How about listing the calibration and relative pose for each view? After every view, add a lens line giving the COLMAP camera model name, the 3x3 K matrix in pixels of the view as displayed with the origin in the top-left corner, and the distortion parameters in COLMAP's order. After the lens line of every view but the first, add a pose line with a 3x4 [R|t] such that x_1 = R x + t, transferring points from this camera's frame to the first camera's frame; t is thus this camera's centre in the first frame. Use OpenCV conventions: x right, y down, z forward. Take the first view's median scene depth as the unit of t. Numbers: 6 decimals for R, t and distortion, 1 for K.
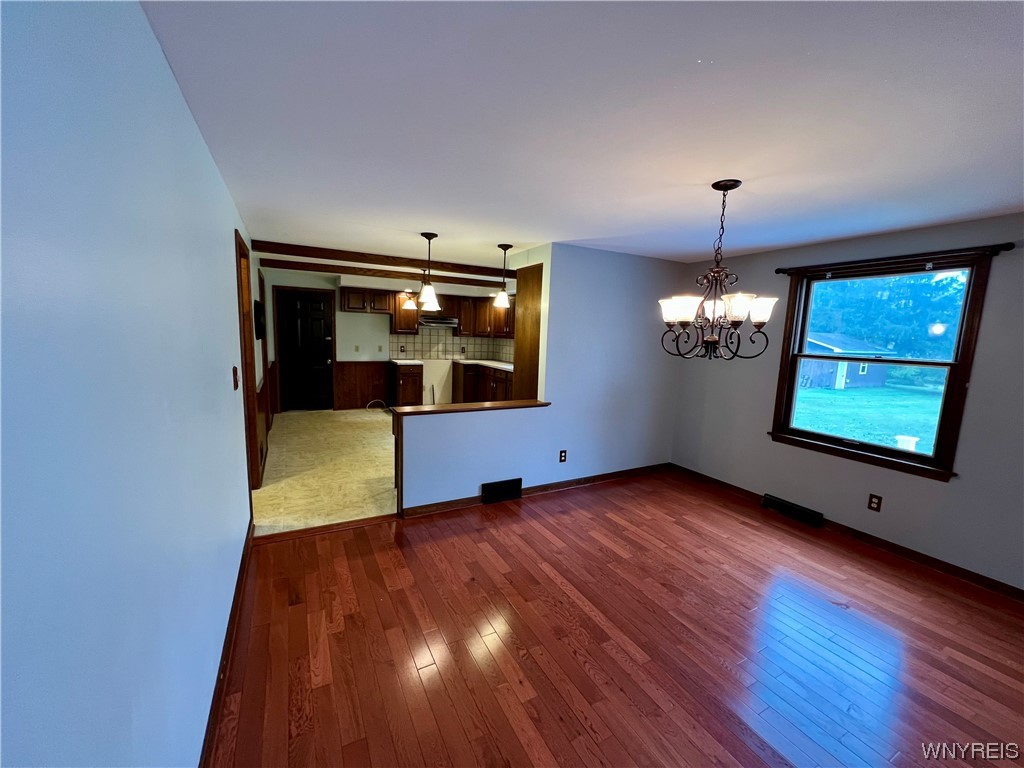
lens RADIAL K [[407.3, 0, 513.4], [0, 407.3, 386.3], [0, 0, 1]] dist [0.001772, -0.000181]
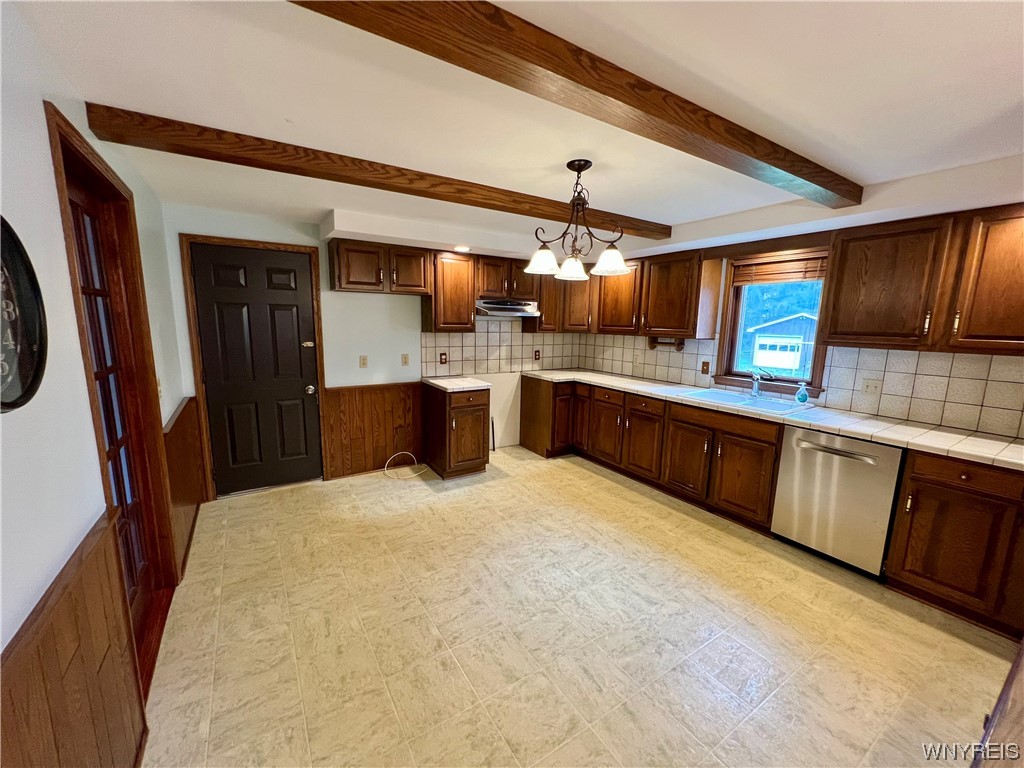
lens RADIAL K [[407.3, 0, 513.4], [0, 407.3, 387.1], [0, 0, 1]] dist [0.001772, -0.000181]
pose [[0.996629, -0.029824, 0.076428, -0.436458], [0.027057, 0.998949, 0.036989, -0.138399], [-0.077451, -0.034797, 0.996389, 0.863656]]
